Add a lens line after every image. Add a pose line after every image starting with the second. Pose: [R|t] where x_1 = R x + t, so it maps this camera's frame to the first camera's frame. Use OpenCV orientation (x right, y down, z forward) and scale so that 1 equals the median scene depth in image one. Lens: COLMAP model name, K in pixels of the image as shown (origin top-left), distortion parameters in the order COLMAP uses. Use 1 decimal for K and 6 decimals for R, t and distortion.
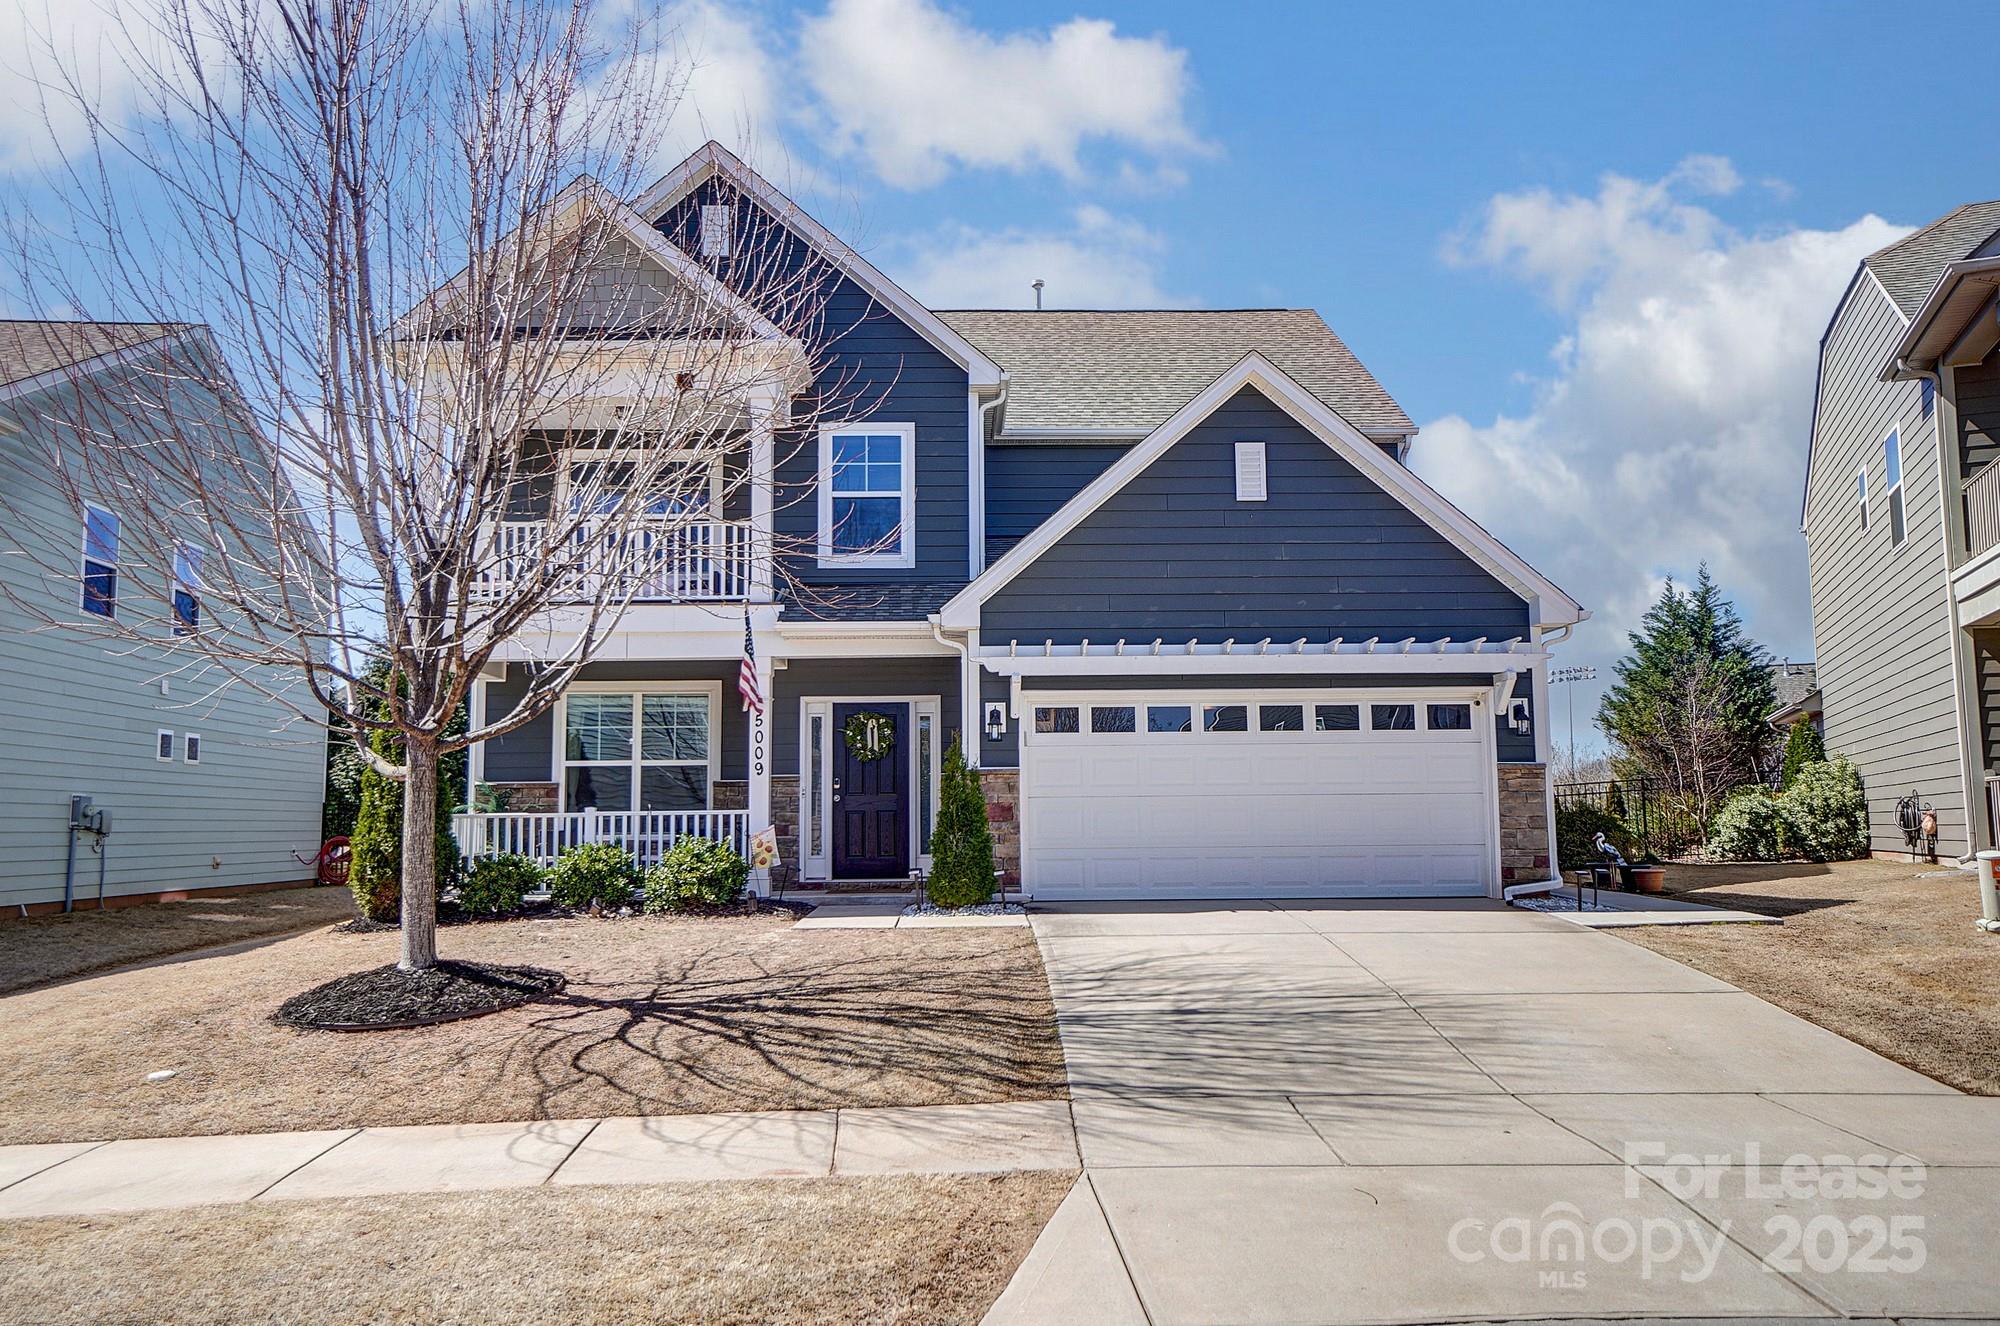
lens RADIAL K [[1515.9, 0, 1000.0], [0, 1515.9, 663.0], [0, 0, 1]] dist [-0.005529, -0.002229]
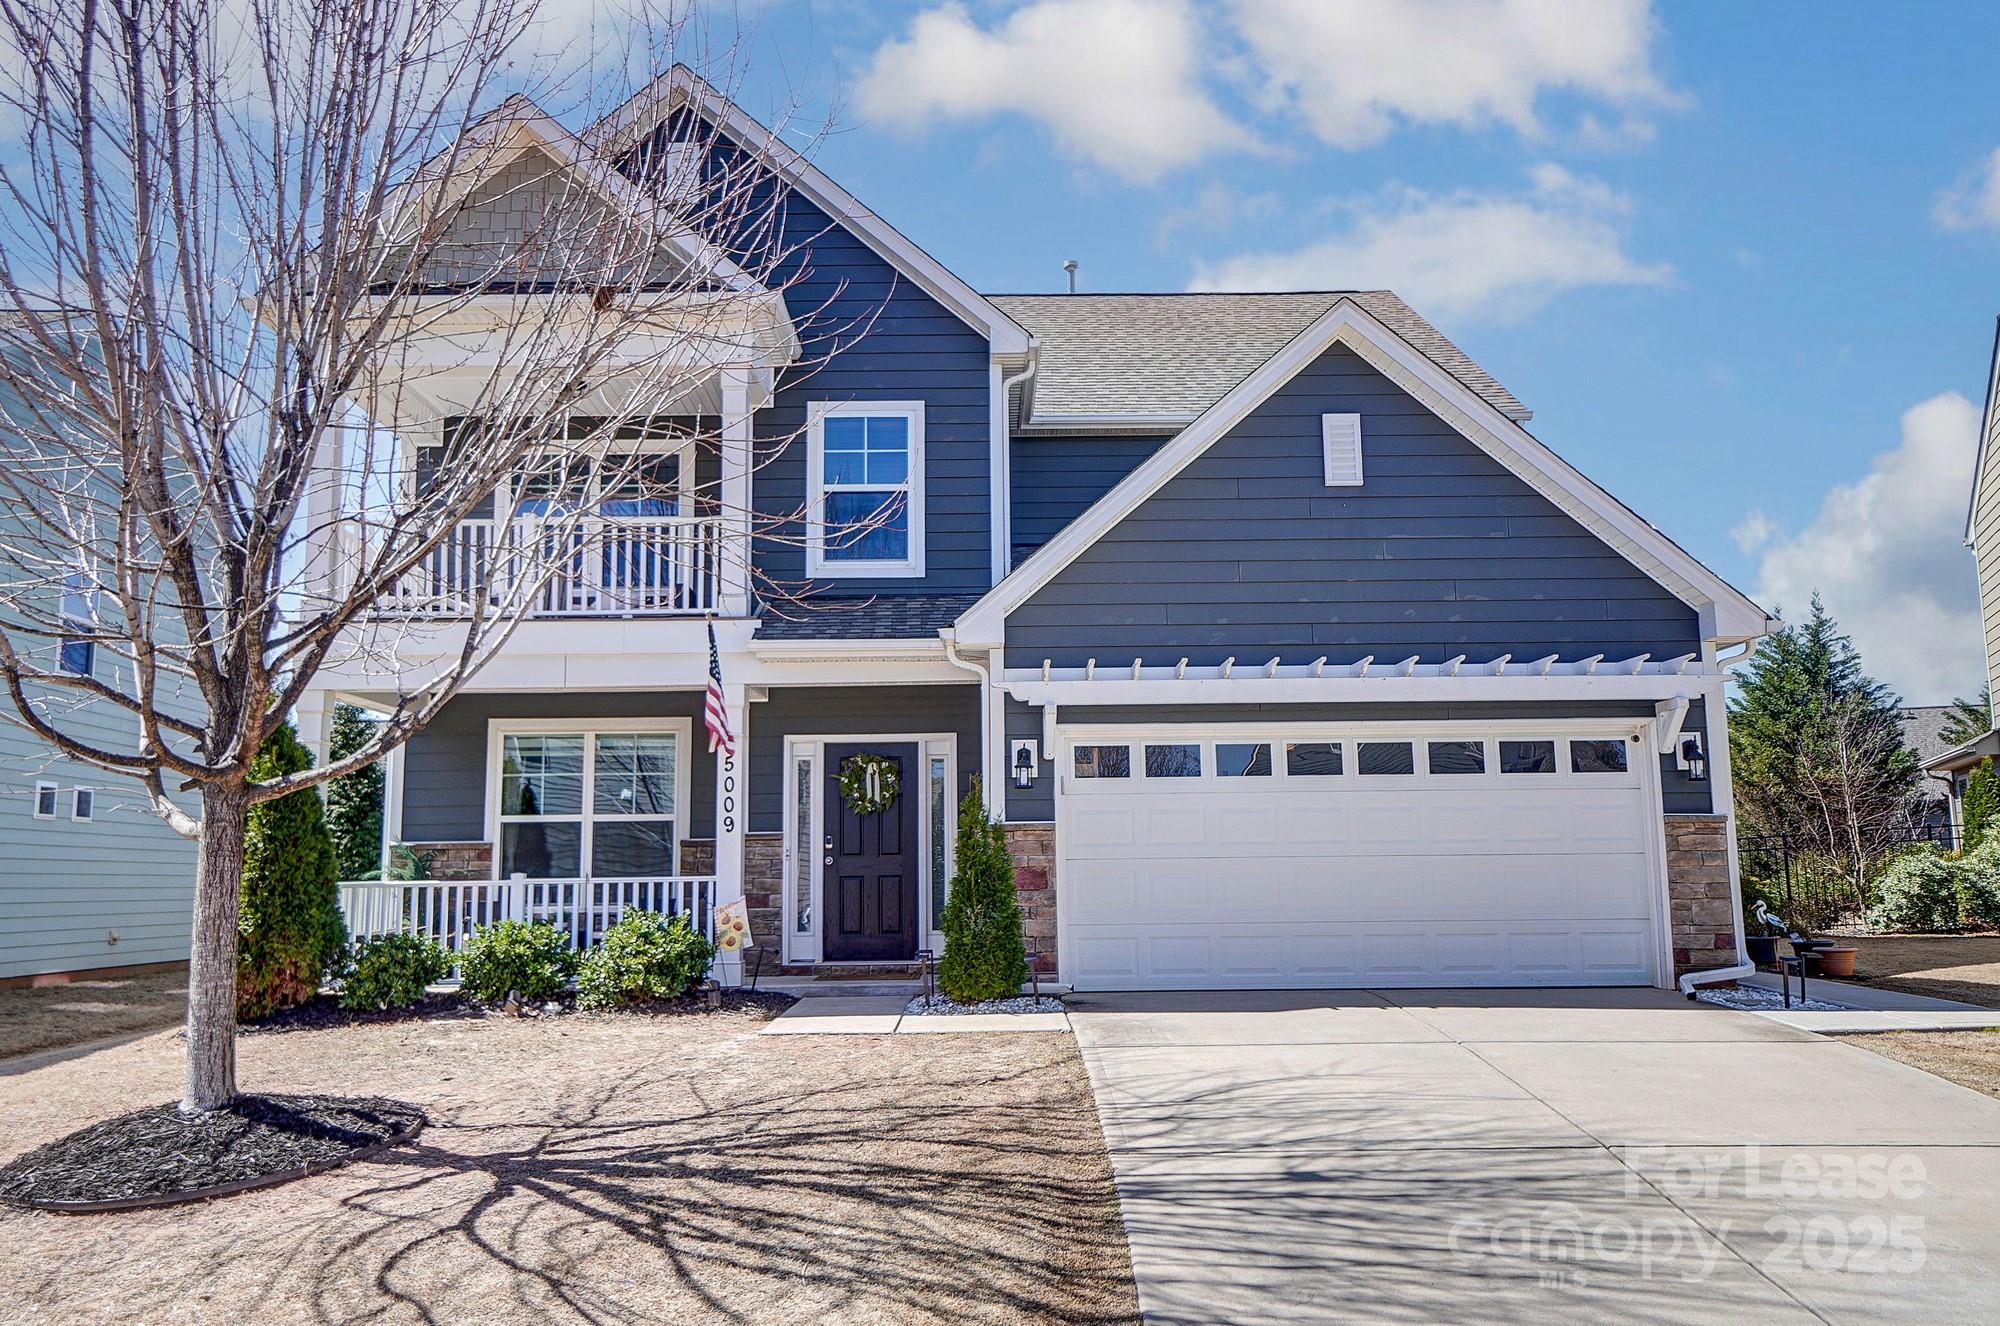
lens RADIAL K [[1557.8, 0, 1000.0], [0, 1557.8, 663.0], [0, 0, 1]] dist [0.010772, 0.008782]
pose [[0.999821, -0.004443, -0.018400, -0.000542], [0.003810, 0.999405, -0.034283, 0.013710], [0.018541, 0.034206, 0.999243, 0.181587]]
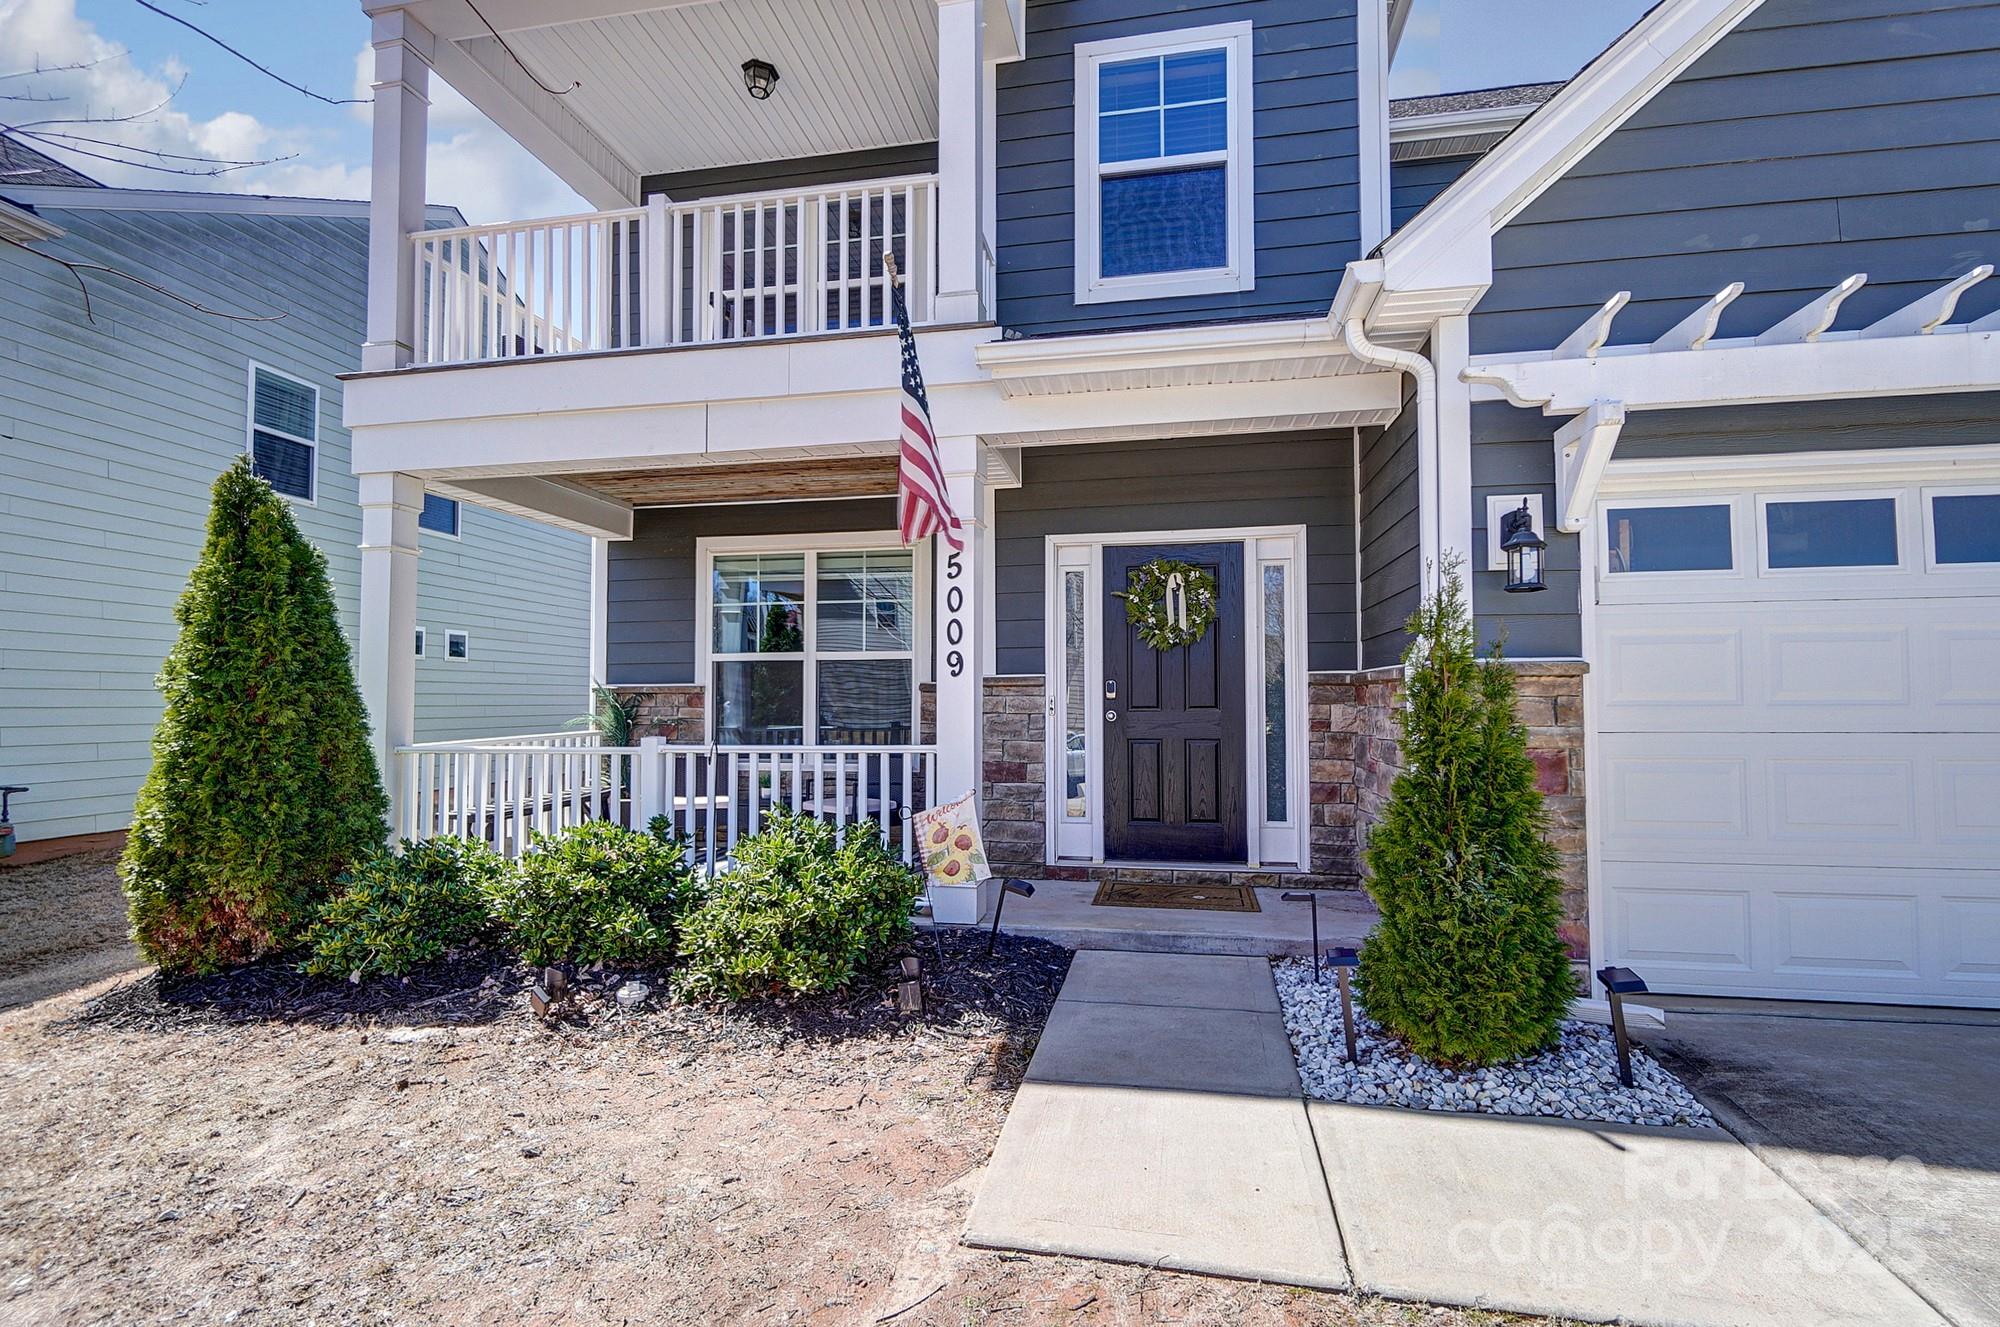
lens RADIAL K [[886.2, 0, 1006.4], [0, 886.2, 698.8], [0, 0, 1]] dist [0.000688, 0.000067]
pose [[0.976557, 0.005205, -0.215194, -0.082174], [0.018104, 0.994179, 0.106206, 0.051834], [0.214495, -0.107612, 0.970779, 0.736731]]
